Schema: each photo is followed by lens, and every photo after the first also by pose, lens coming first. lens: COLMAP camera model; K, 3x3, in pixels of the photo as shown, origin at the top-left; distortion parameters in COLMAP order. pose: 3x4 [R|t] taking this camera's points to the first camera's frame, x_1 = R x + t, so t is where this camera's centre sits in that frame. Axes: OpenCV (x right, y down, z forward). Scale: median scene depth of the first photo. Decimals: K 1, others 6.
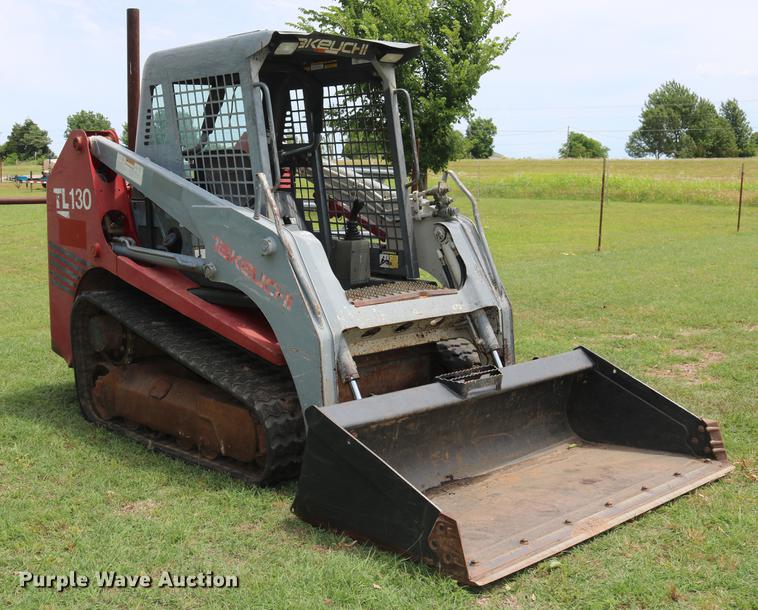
lens RADIAL K [[991.3, 0, 337.6], [0, 991.3, 303.0], [0, 0, 1]] dist [-0.126639, 0.016575]
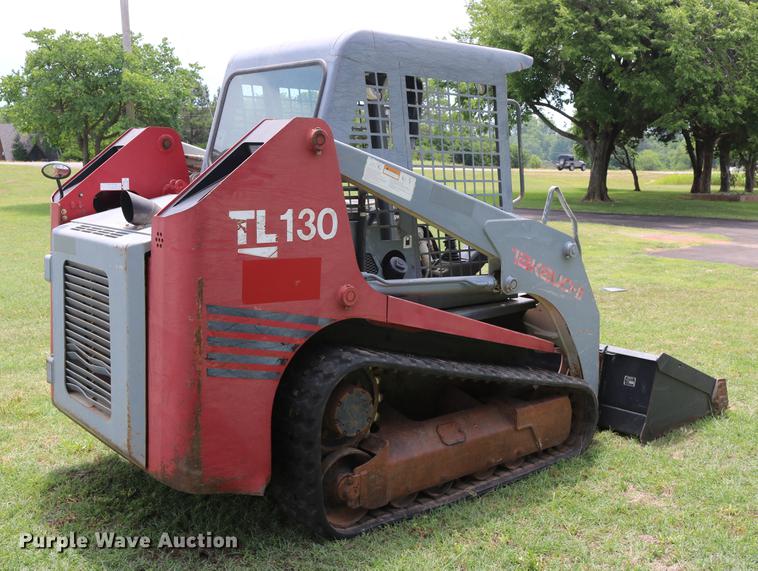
lens RADIAL K [[808.2, 0, 379.0], [0, 808.2, 285.5], [0, 0, 1]] dist [-0.089880, 0.006317]
pose [[0.024698, -0.134740, 0.990573, -0.832066], [0.119682, 0.984148, 0.130881, -0.136314], [-0.992505, 0.115321, 0.040433, 0.976020]]
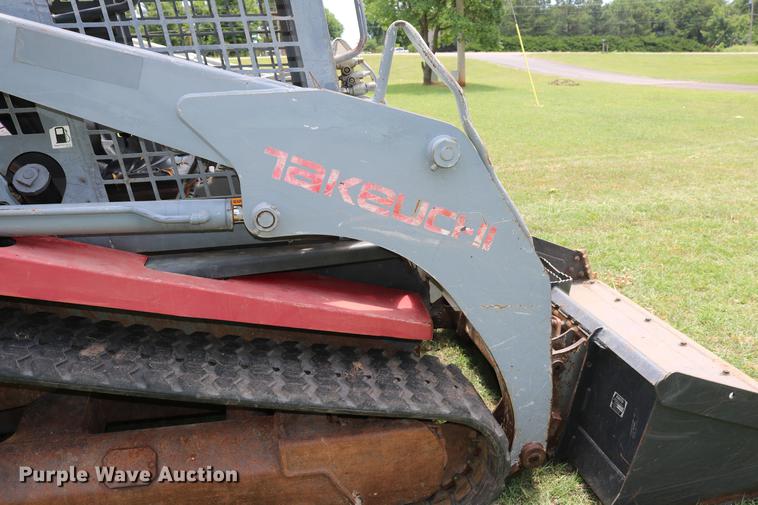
lens RADIAL K [[628.4, 0, 379.0], [0, 628.4, 252.5], [0, 0, 1]] dist [-0.163215, 0.150601]
pose [[0.518119, -0.260882, 0.814551, -0.327331], [0.137391, 0.965366, 0.221794, -0.070814], [-0.844201, -0.003004, 0.536018, 0.688011]]
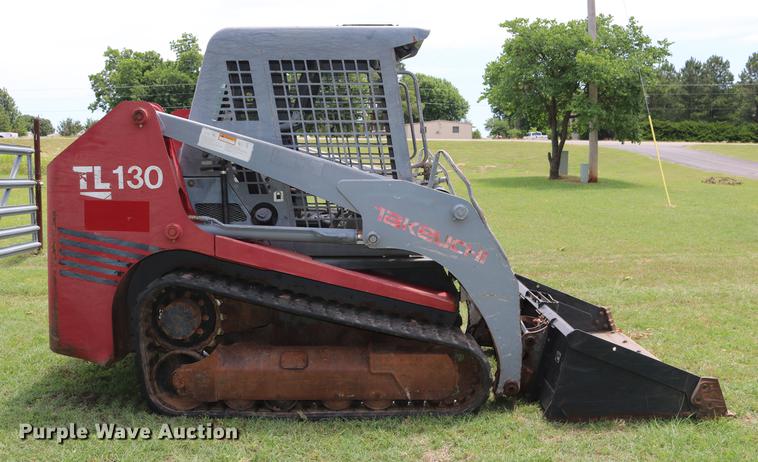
lens RADIAL K [[806.7, 0, 380.6], [0, 806.7, 248.6], [0, 0, 1]] dist [-0.092725, -0.008346]
pose [[0.650018, -0.089499, 0.754630, -0.709342], [0.095810, 0.994768, 0.035452, -0.046931], [-0.753855, 0.049257, 0.655192, 0.362569]]
